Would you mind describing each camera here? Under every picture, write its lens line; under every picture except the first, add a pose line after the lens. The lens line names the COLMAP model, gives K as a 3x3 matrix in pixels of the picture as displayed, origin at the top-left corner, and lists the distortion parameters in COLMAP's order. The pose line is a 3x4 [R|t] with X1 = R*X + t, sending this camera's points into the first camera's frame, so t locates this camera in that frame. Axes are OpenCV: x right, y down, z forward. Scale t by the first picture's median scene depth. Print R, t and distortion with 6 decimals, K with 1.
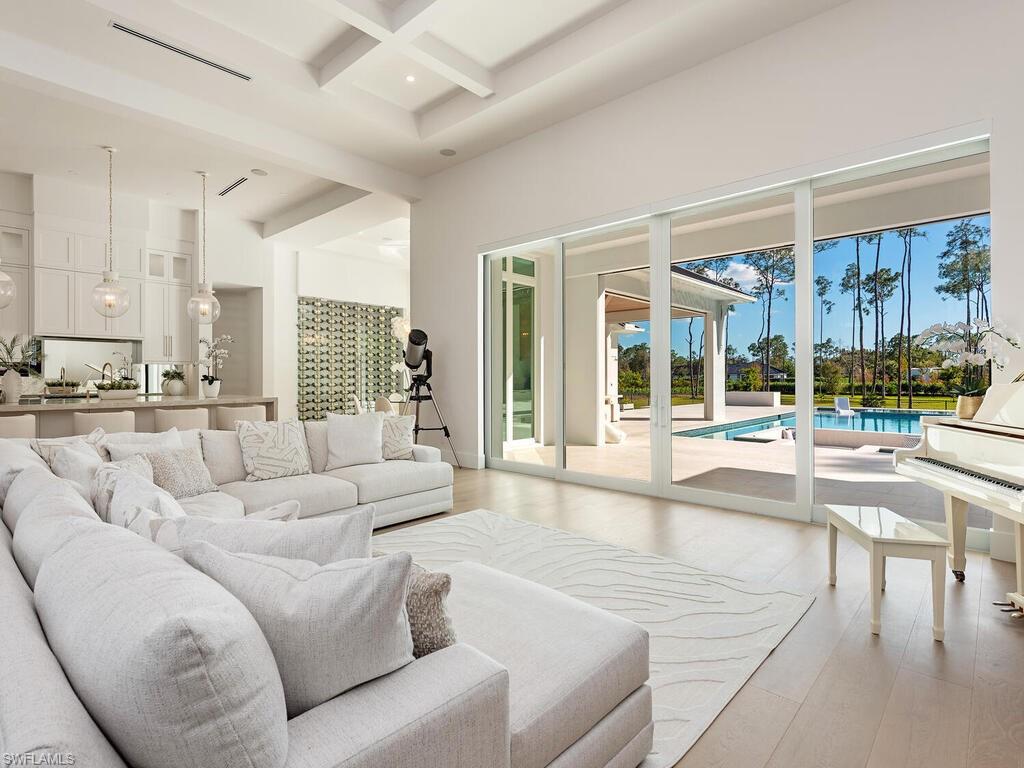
lens RADIAL K [[527.1, 0, 512.3], [0, 527.1, 375.9], [0, 0, 1]] dist [0.020354, 0.000352]
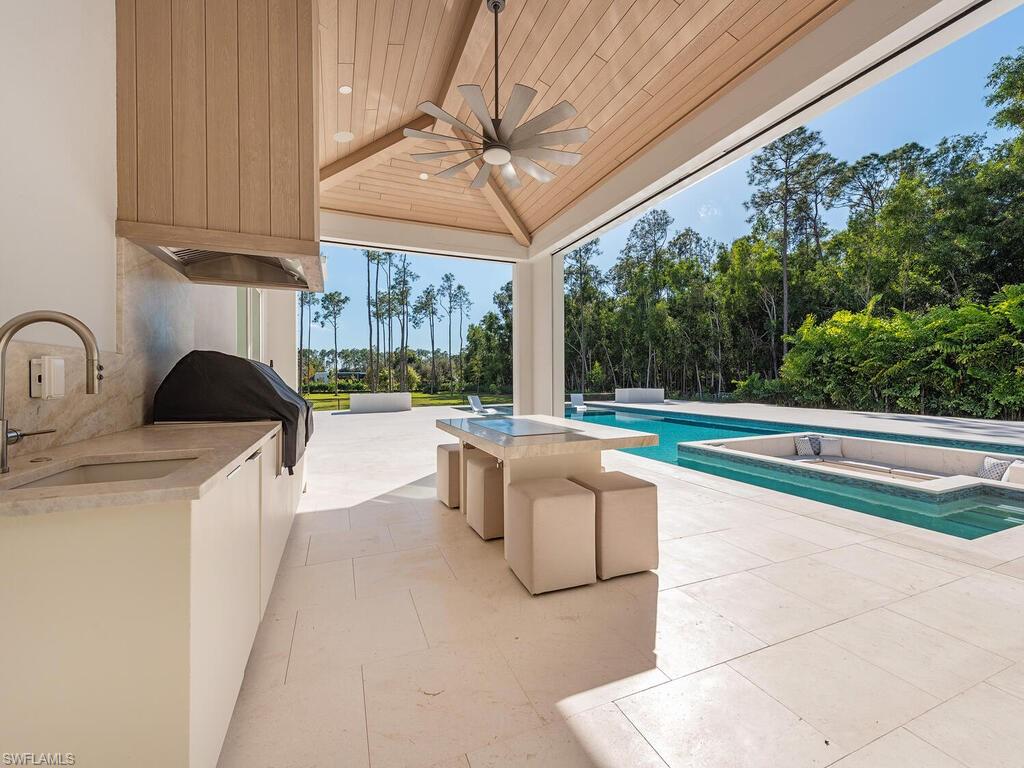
lens RADIAL K [[410.8, 0, 512.0], [0, 410.8, 384.0], [0, 0, 1]] dist [0.000565, 0.000022]
pose [[0.415061, -0.014326, 0.909681, -0.010961], [0.003163, 0.999893, 0.014303, 0.002934], [-0.909788, -0.003059, 0.415061, 0.215626]]
